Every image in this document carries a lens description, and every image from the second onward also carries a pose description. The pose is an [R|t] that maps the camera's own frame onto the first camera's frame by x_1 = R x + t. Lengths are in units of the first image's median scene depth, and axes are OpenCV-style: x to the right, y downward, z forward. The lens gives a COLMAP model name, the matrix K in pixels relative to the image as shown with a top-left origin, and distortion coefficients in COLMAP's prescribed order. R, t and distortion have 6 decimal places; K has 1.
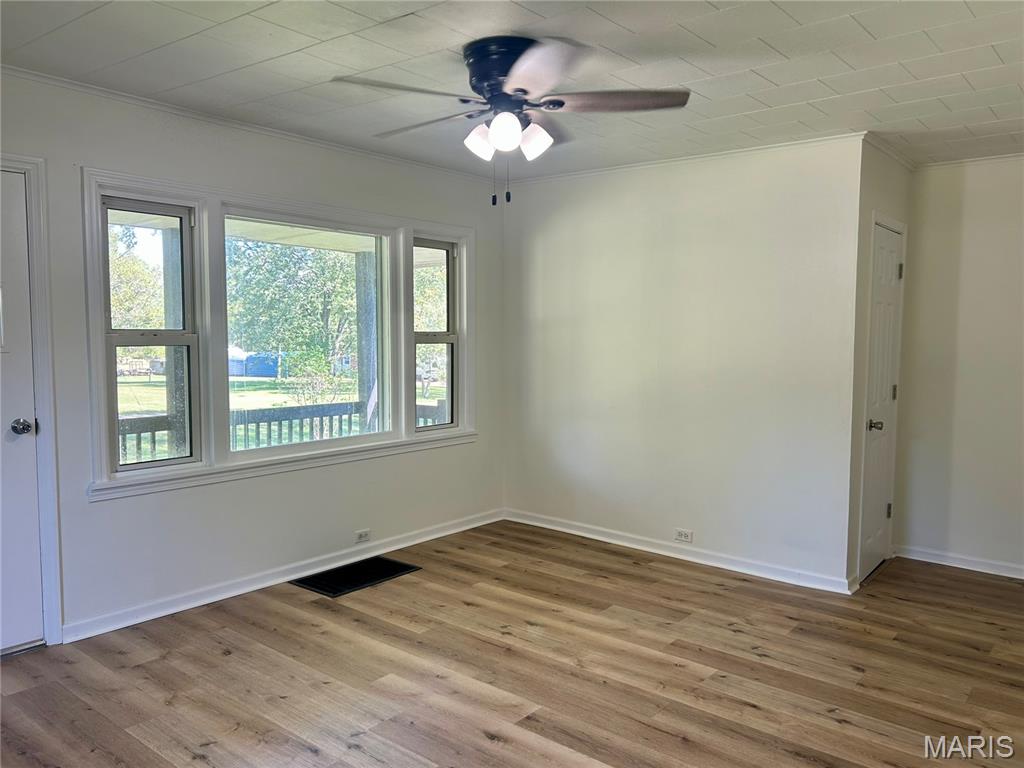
lens RADIAL K [[784.1, 0, 515.4], [0, 784.1, 376.1], [0, 0, 1]] dist [0.053698, -0.041674]
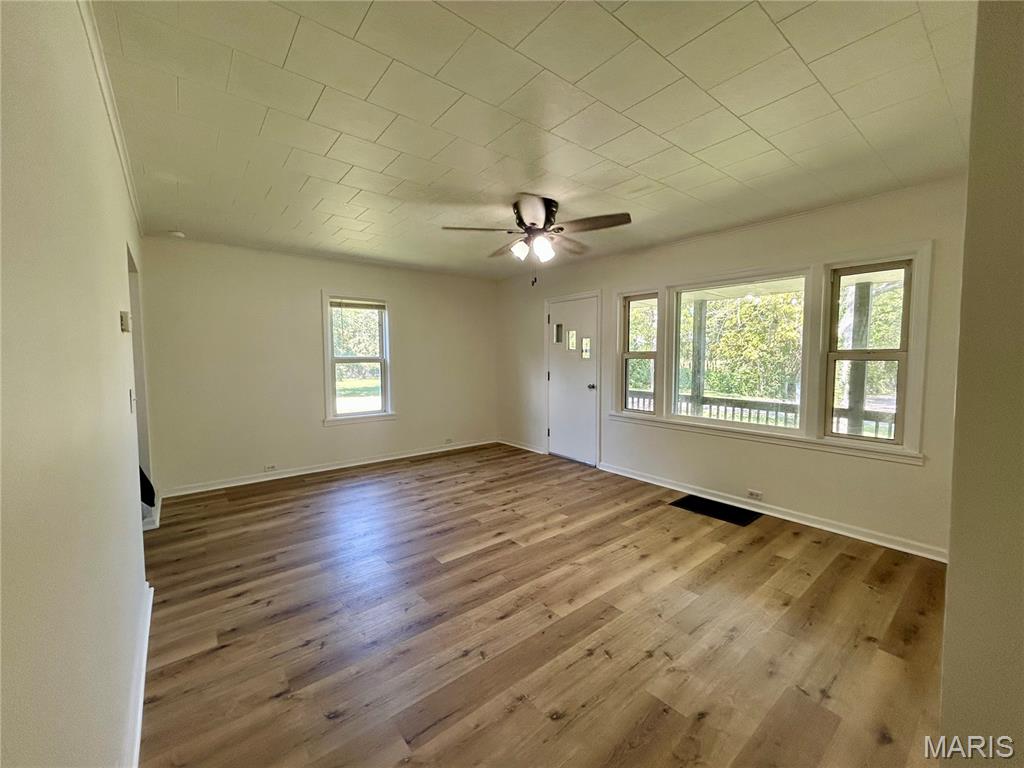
lens RADIAL K [[411.9, 0, 513.2], [0, 411.9, 382.6], [0, 0, 1]] dist [0.002499, 0.000467]
pose [[-0.198132, 0.060356, -0.978315, 0.752694], [-0.055699, 0.995796, 0.072715, -0.035663], [0.978591, 0.068899, -0.193937, 0.869564]]
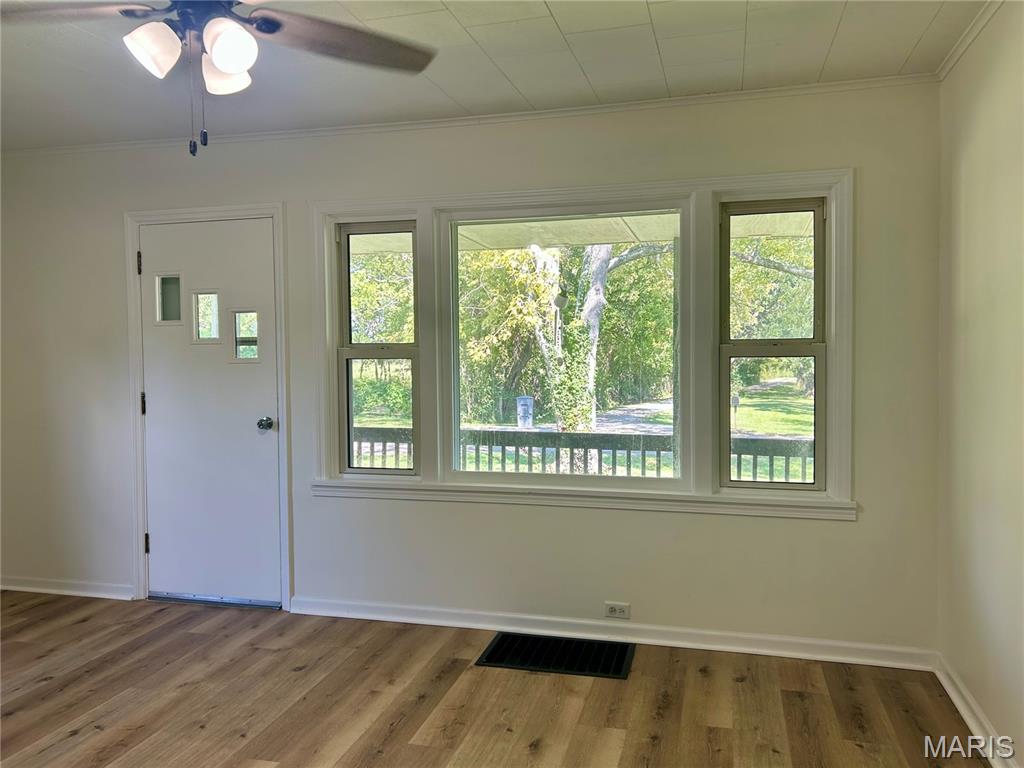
lens RADIAL K [[784.1, 0, 514.7], [0, 784.1, 380.7], [0, 0, 1]] dist [0.053698, -0.041674]
pose [[0.415617, 0.024263, -0.909216, 0.557490], [-0.043269, 0.999040, 0.006882, -0.023832], [0.908510, 0.036480, 0.416268, 0.723215]]
